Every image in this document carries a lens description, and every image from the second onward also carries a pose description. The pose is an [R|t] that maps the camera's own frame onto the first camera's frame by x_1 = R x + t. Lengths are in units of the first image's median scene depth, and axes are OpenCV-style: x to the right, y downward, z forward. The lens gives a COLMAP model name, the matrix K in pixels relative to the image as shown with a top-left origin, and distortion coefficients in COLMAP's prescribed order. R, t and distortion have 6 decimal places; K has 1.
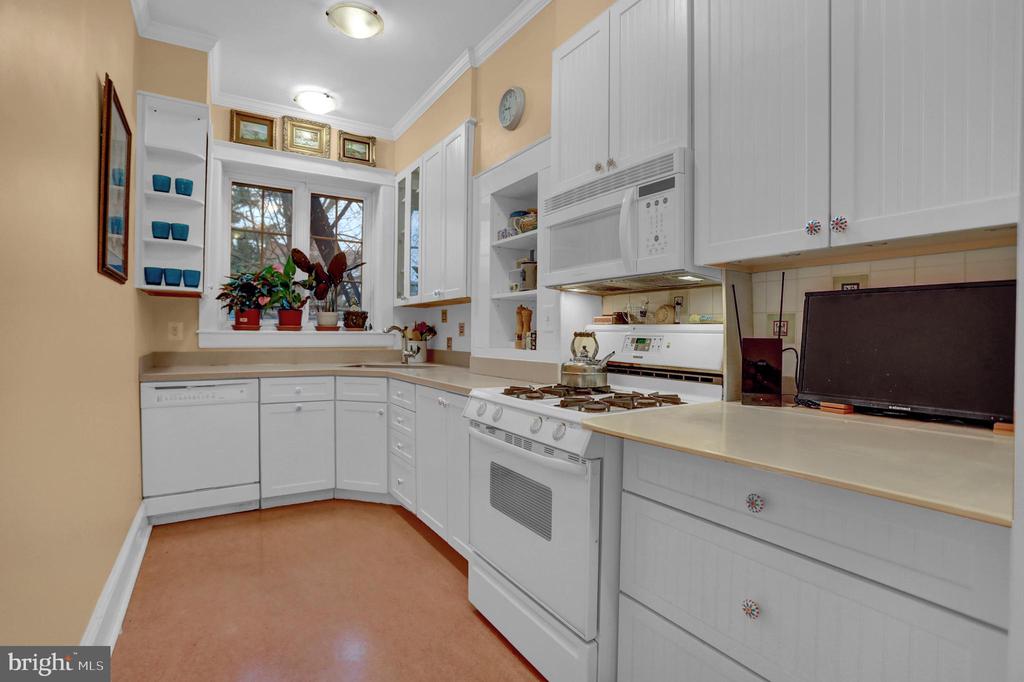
lens RADIAL K [[492.2, 0, 514.2], [0, 492.2, 338.3], [0, 0, 1]] dist [-0.033385, 0.001957]
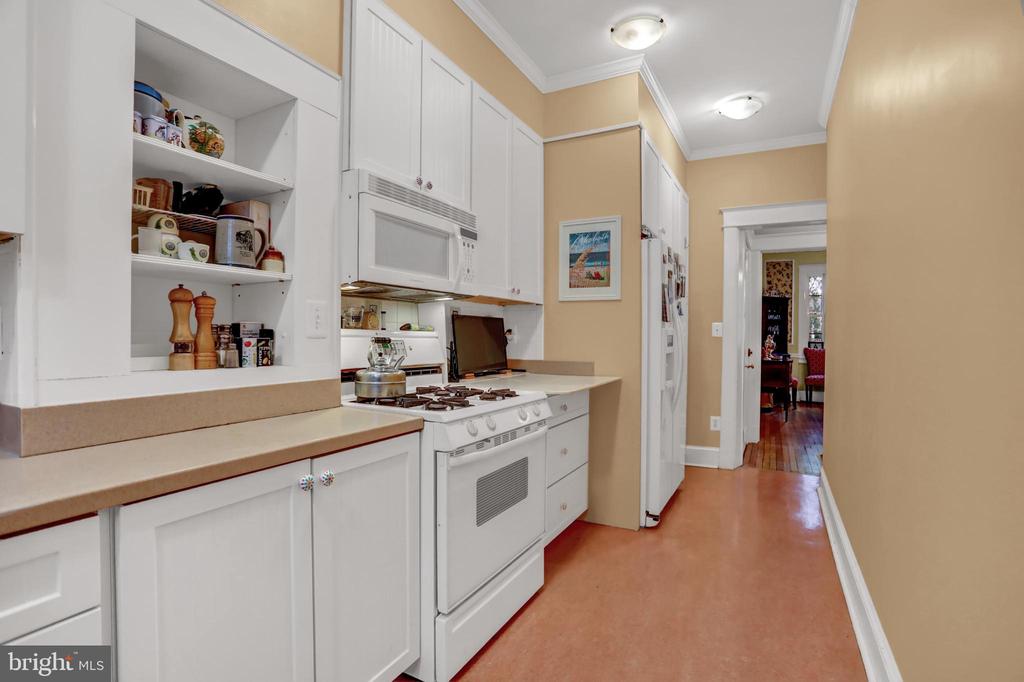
lens RADIAL K [[492.2, 0, 515.1], [0, 492.2, 339.3], [0, 0, 1]] dist [-0.033385, 0.001957]
pose [[-0.476754, -0.016514, 0.878882, -0.950162], [-0.002506, 0.999845, 0.017427, -0.032265], [-0.879033, 0.006106, -0.476722, 1.468361]]
